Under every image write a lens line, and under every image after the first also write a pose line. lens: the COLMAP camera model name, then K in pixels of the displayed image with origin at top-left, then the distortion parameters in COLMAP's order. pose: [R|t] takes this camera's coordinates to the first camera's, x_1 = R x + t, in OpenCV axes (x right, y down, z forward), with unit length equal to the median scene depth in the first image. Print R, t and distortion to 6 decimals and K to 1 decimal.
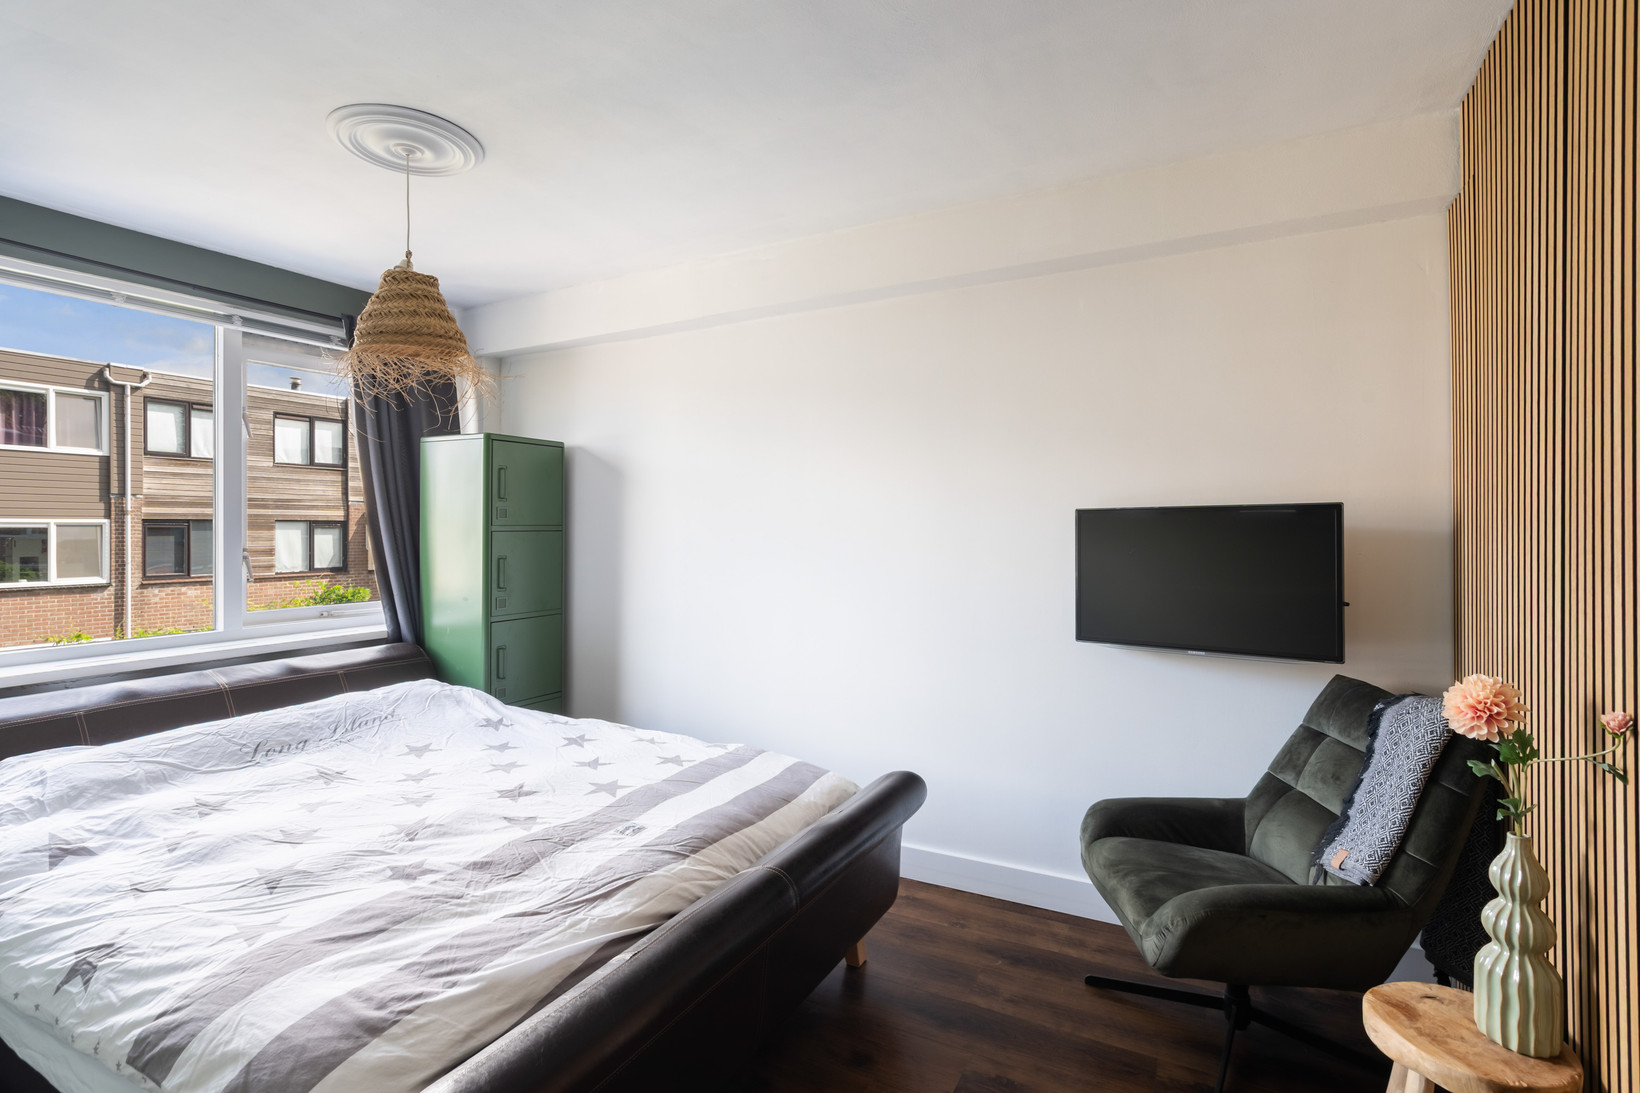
lens RADIAL K [[798.4, 0, 809.9], [0, 798.4, 525.3], [0, 0, 1]] dist [0.005548, -0.000801]
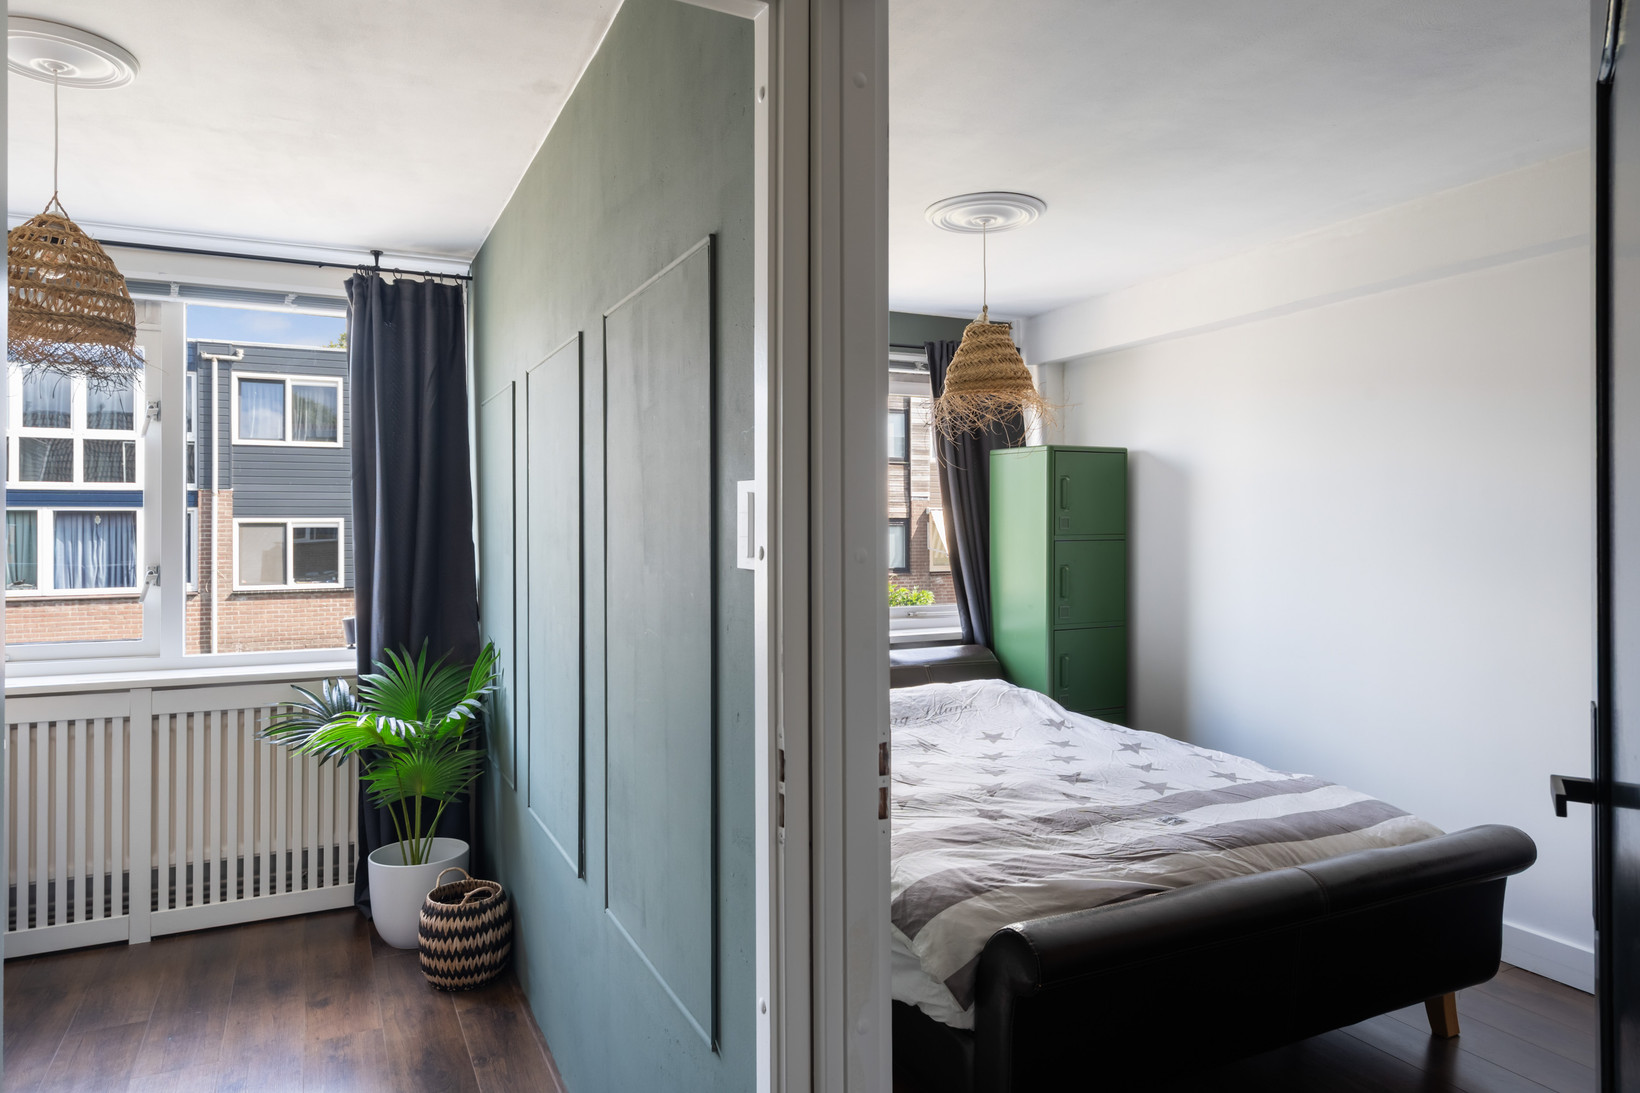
lens RADIAL K [[1035.3, 0, 815.3], [0, 1035.3, 532.5], [0, 0, 1]] dist [0.005970, 0.003686]
pose [[0.819432, 0.002803, -0.573170, 0.163457], [0.004827, 0.999919, 0.011790, -0.030527], [0.573156, -0.012428, 0.819352, -0.386616]]
